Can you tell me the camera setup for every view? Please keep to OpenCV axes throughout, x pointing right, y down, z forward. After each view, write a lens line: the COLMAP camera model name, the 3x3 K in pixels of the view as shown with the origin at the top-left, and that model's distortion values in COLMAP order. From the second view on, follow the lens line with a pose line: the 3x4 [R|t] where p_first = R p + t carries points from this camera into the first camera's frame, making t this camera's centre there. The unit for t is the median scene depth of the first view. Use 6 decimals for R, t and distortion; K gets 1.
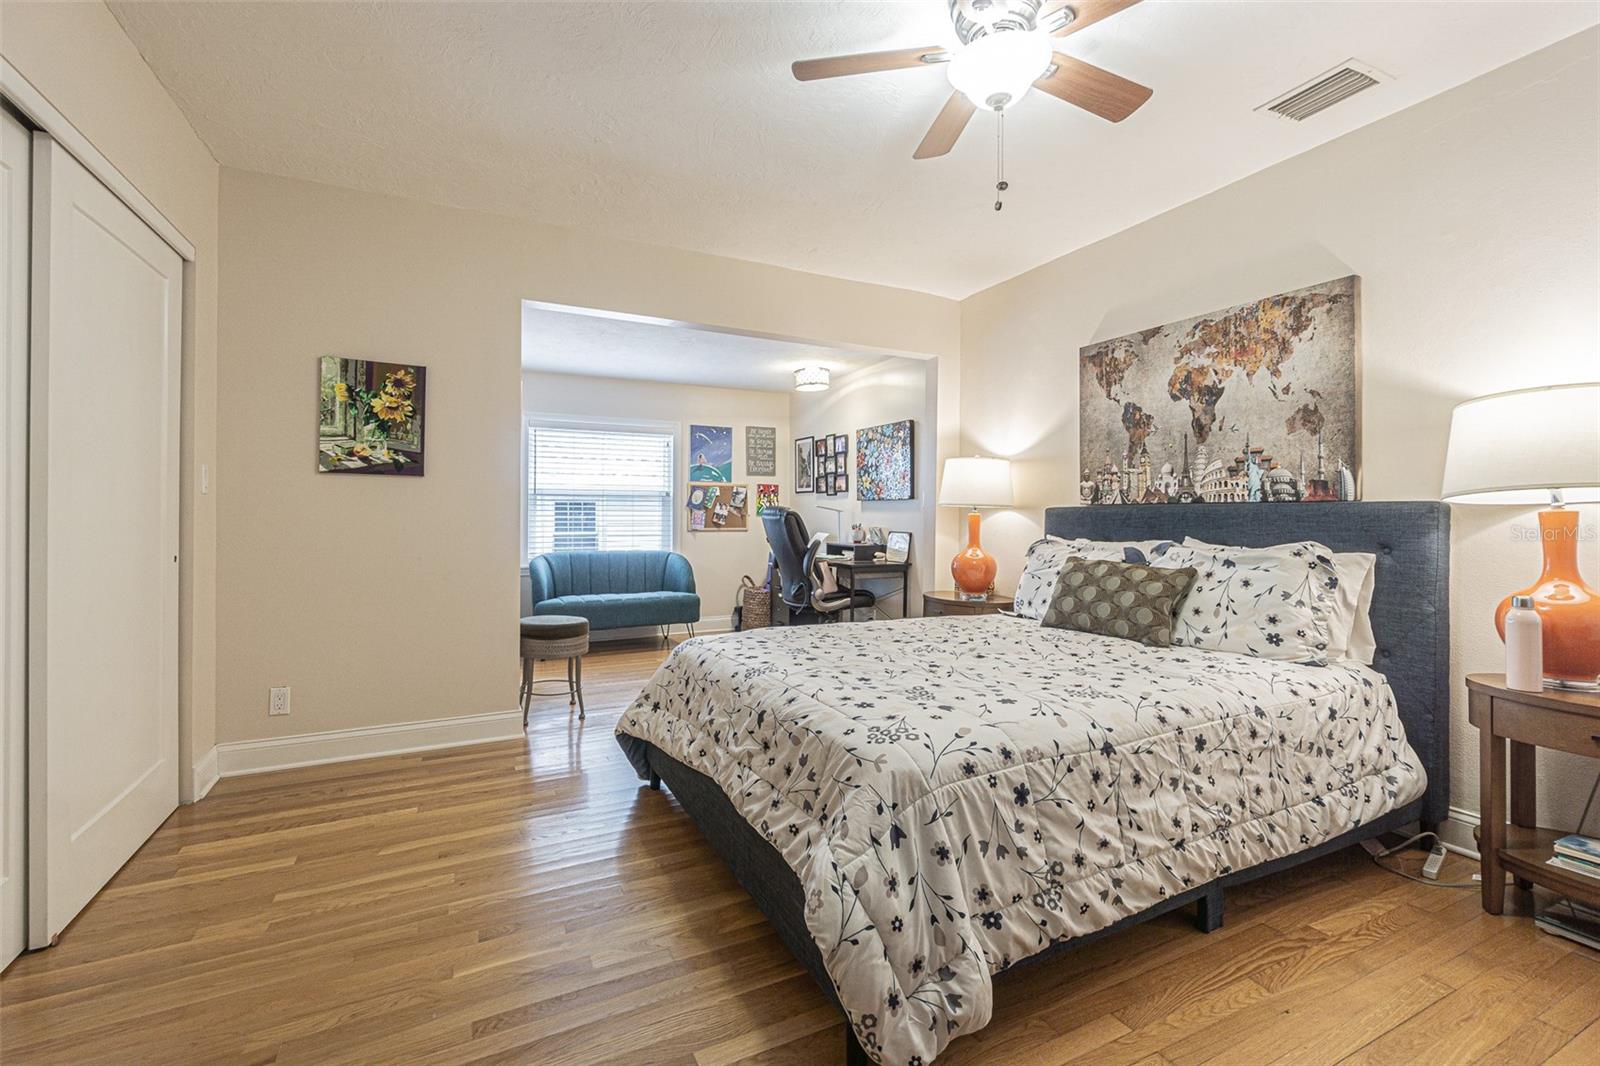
lens RADIAL K [[699.1, 0, 802.1], [0, 699.1, 521.8], [0, 0, 1]] dist [-0.003469, 0.000574]
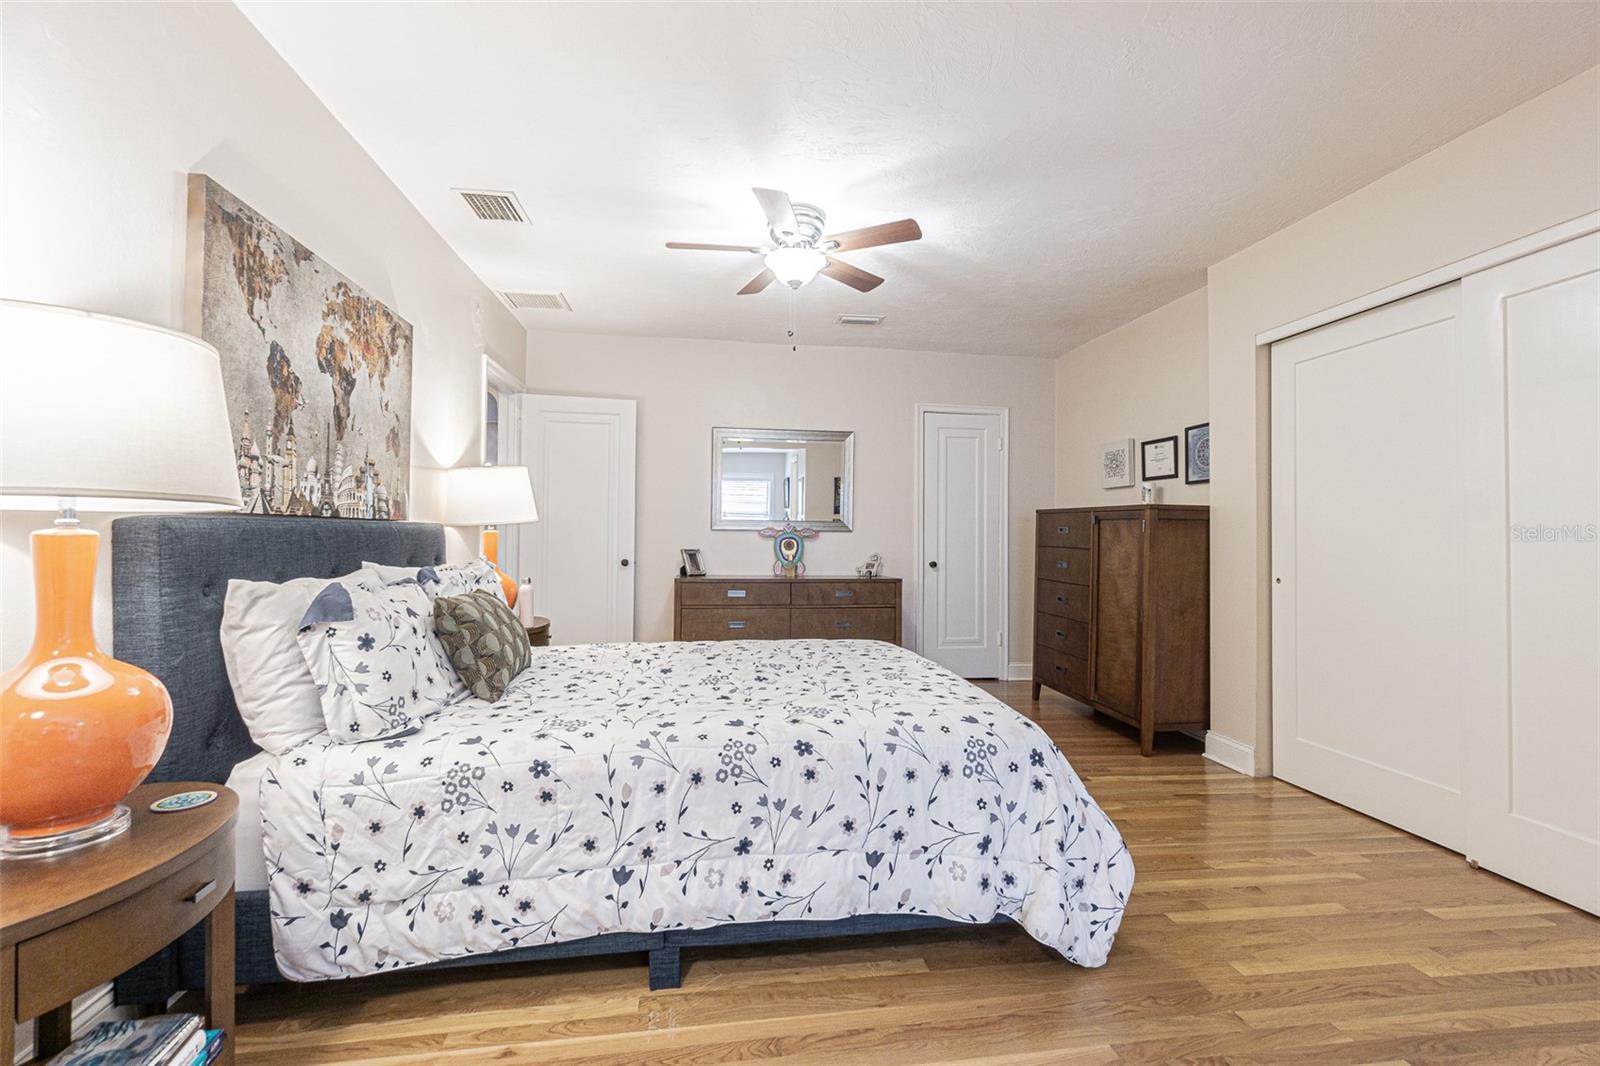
lens RADIAL K [[699.1, 0, 796.5], [0, 699.1, 528.4], [0, 0, 1]] dist [-0.003469, 0.000574]
pose [[-0.948246, -0.008487, 0.317422, -0.137453], [-0.009251, 0.999957, -0.000901, -0.017675], [-0.317401, -0.003791, -0.948284, 1.433661]]
